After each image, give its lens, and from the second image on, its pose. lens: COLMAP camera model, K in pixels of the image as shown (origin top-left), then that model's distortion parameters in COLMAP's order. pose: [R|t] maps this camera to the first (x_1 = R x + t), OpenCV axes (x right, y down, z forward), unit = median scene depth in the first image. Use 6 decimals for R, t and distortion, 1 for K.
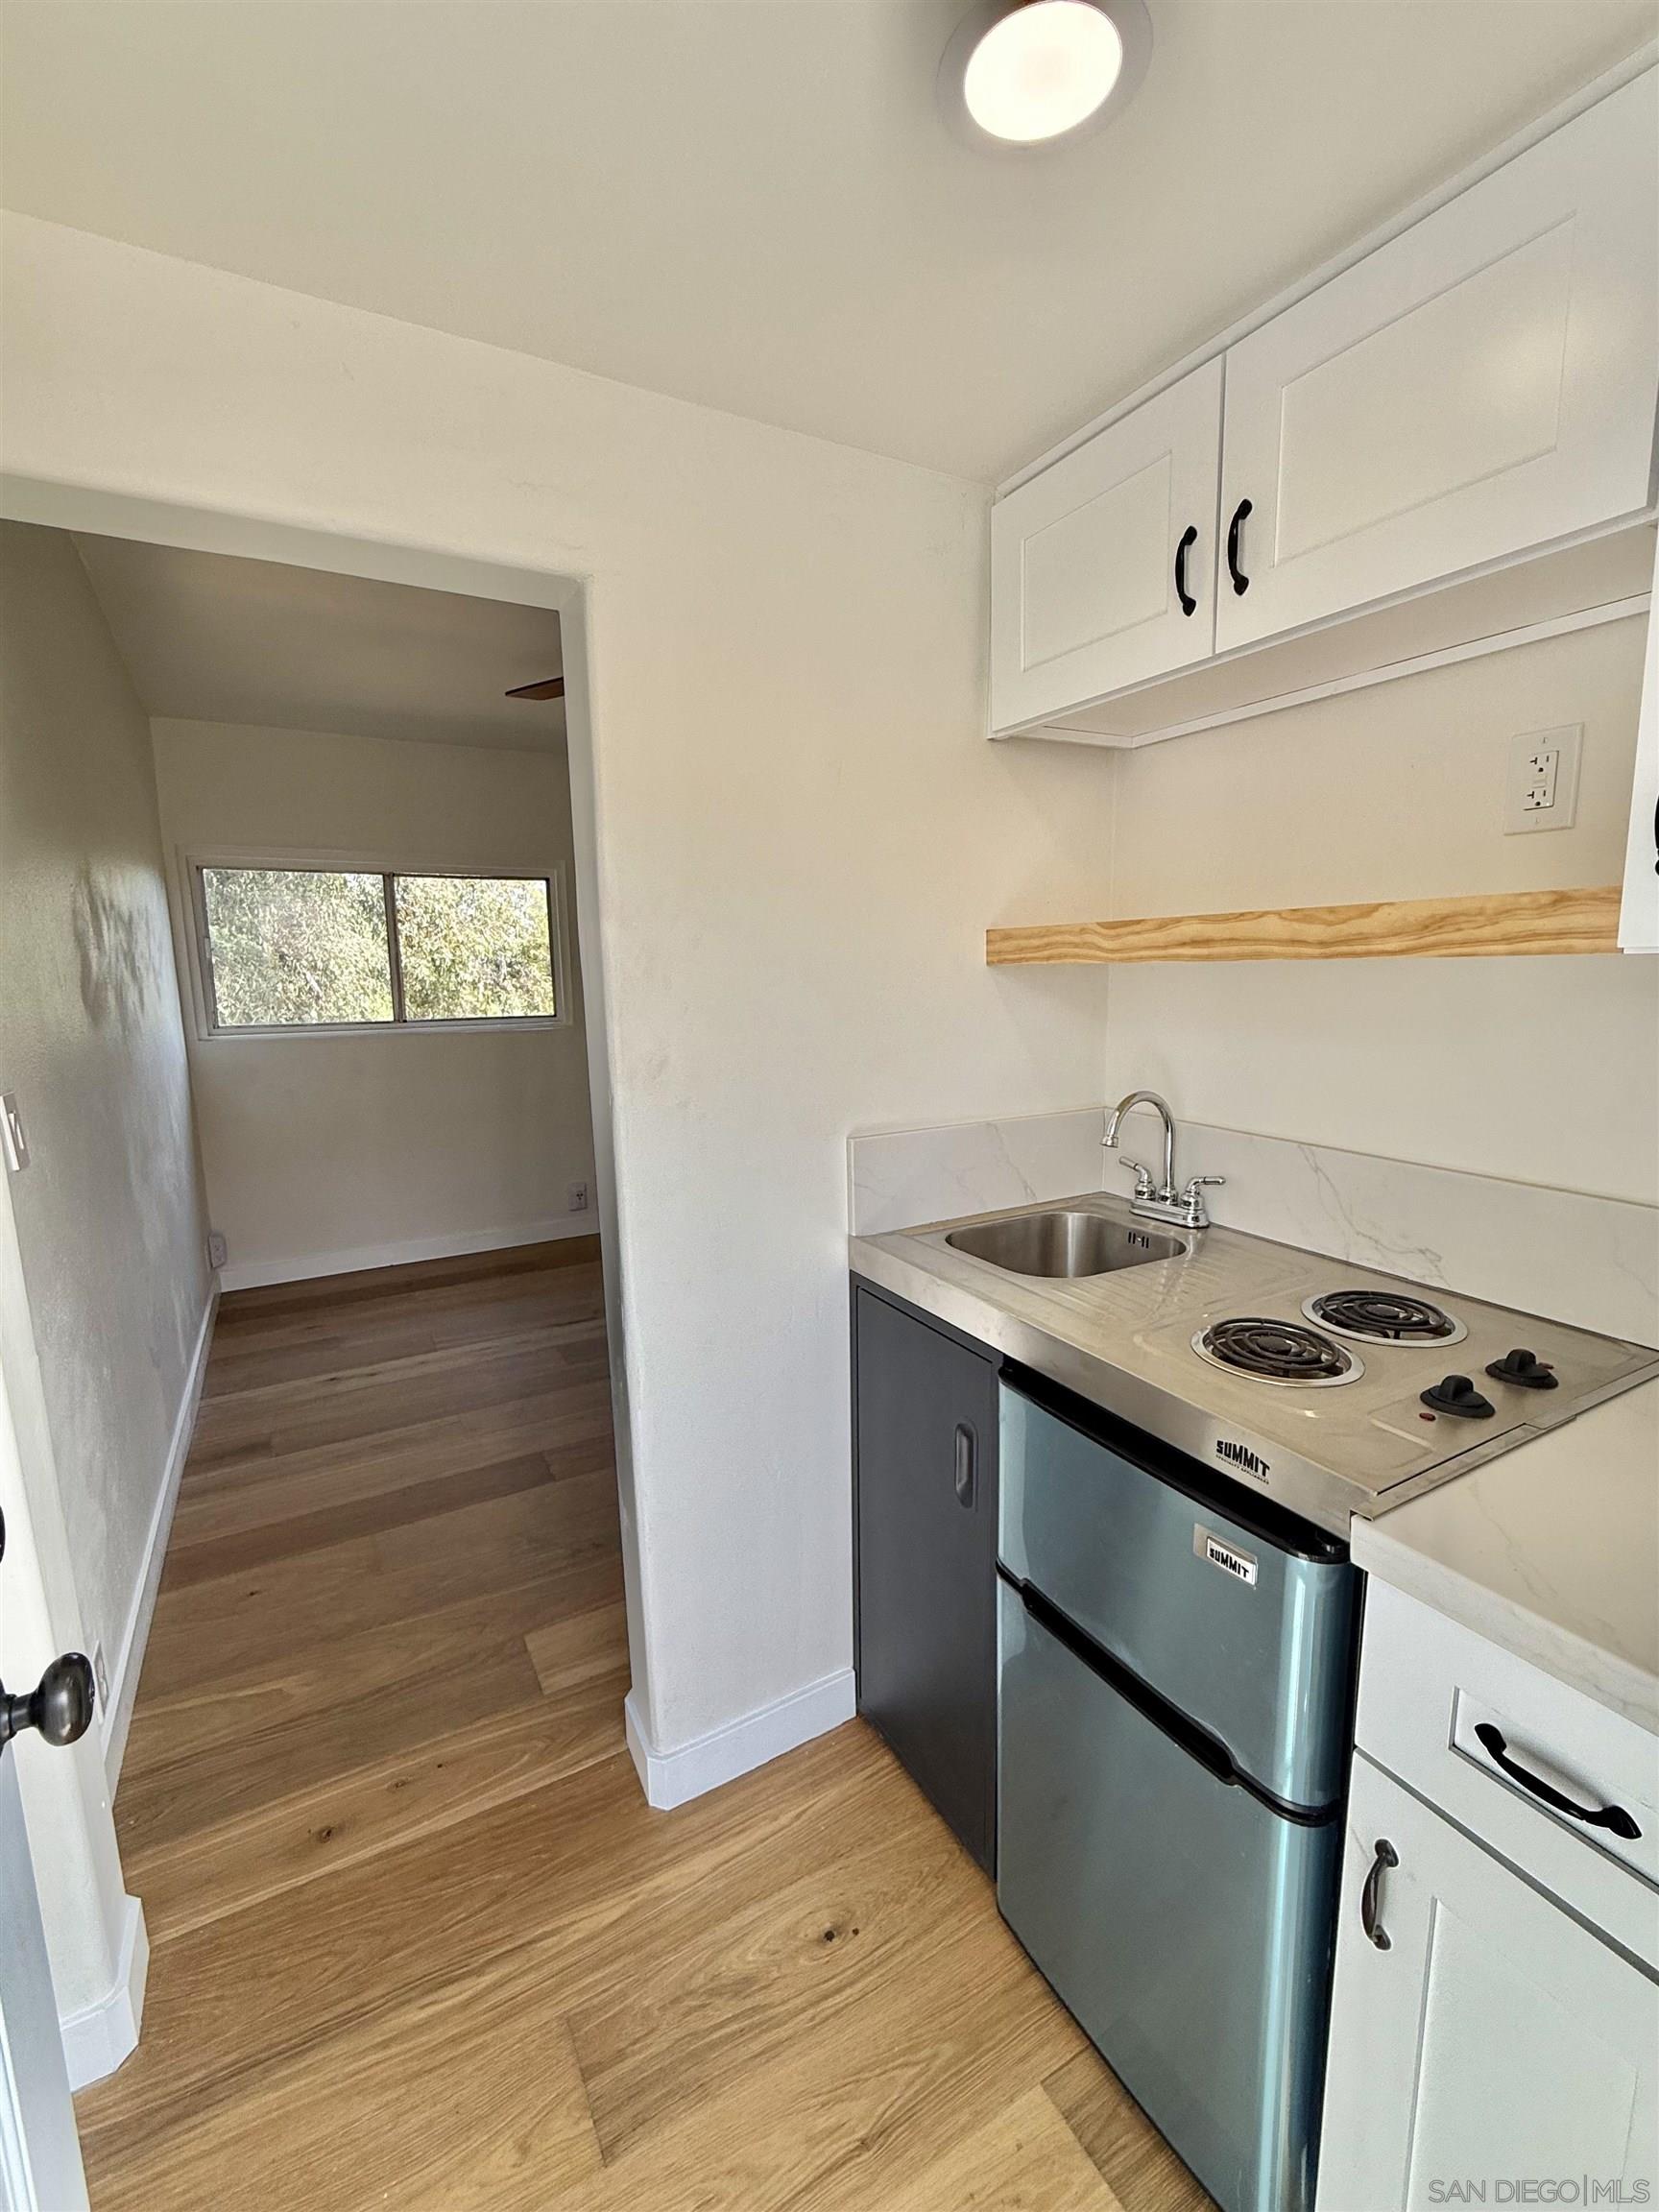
lens RADIAL K [[958.9, 0, 827.7], [0, 958.9, 1105.0], [0, 0, 1]] dist [-0.002573, -0.000105]
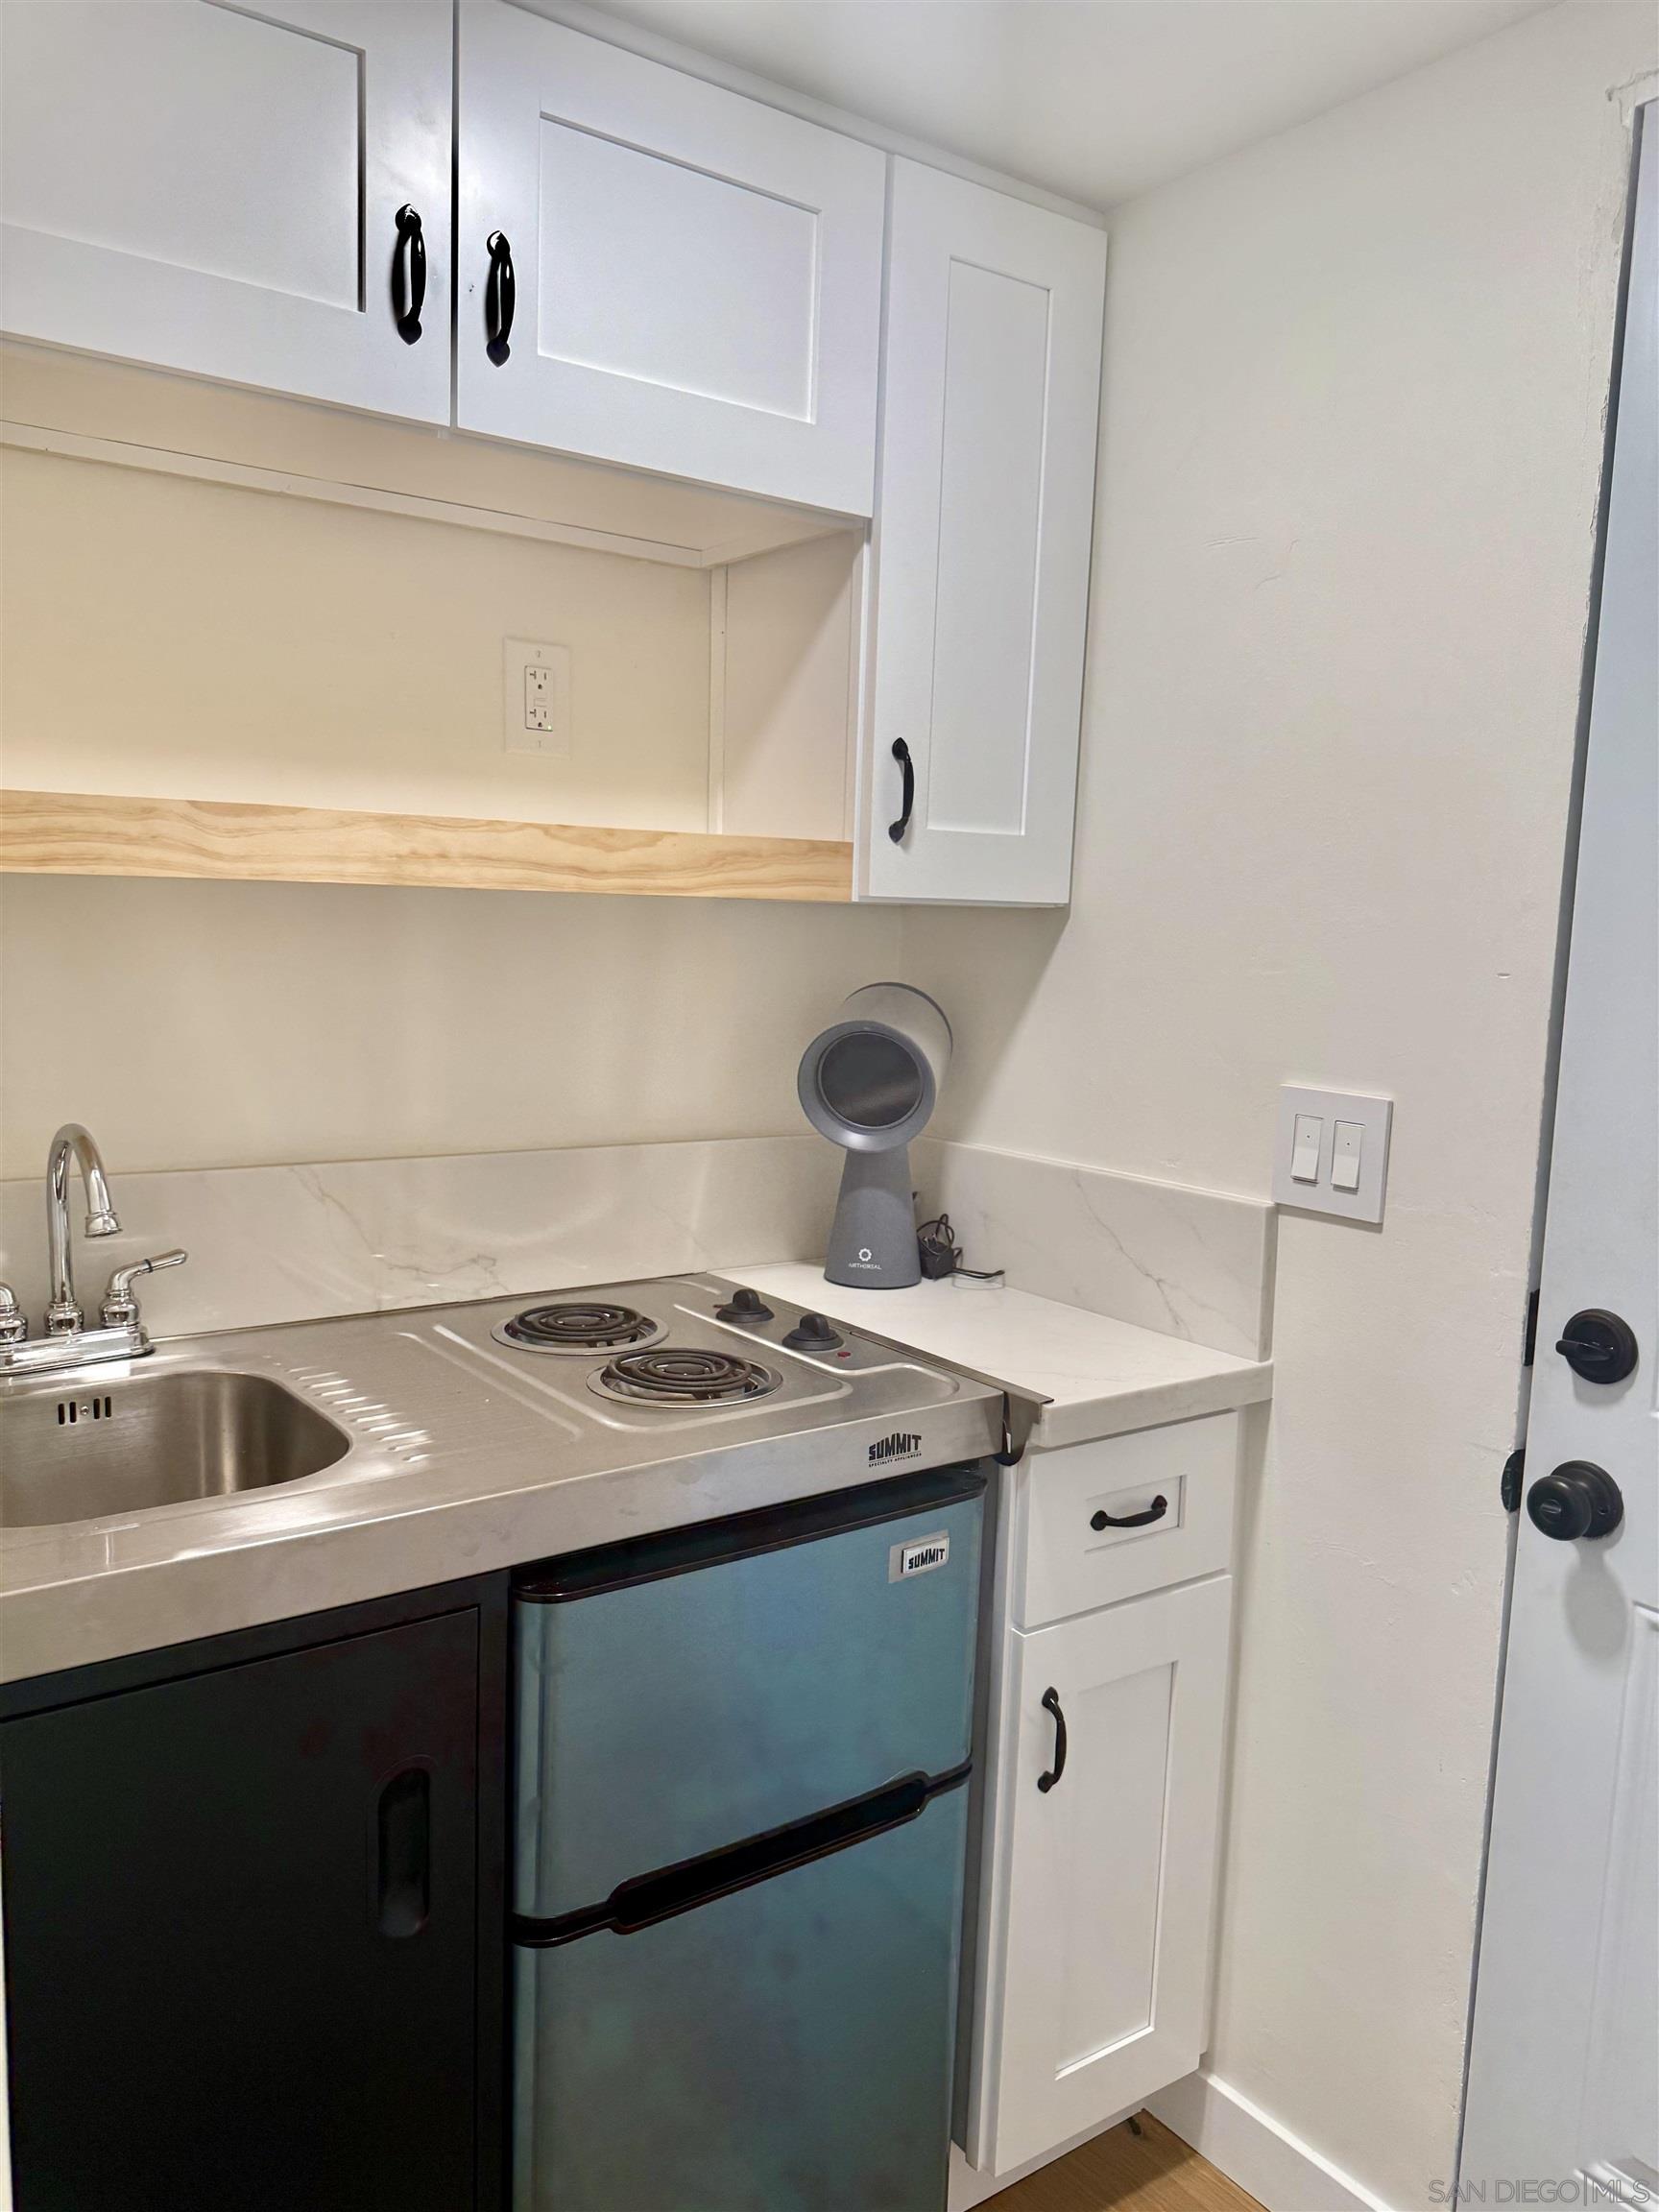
lens RADIAL K [[1600.0, 0, 834.1], [0, 1600.0, 1117.3], [0, 0, 1]] dist [0.077610, -0.066111]
pose [[-0.130368, -0.106976, 0.985678, -0.977815], [0.120483, 0.985085, 0.122848, -0.125491], [-0.984118, 0.134773, -0.115535, 1.143419]]
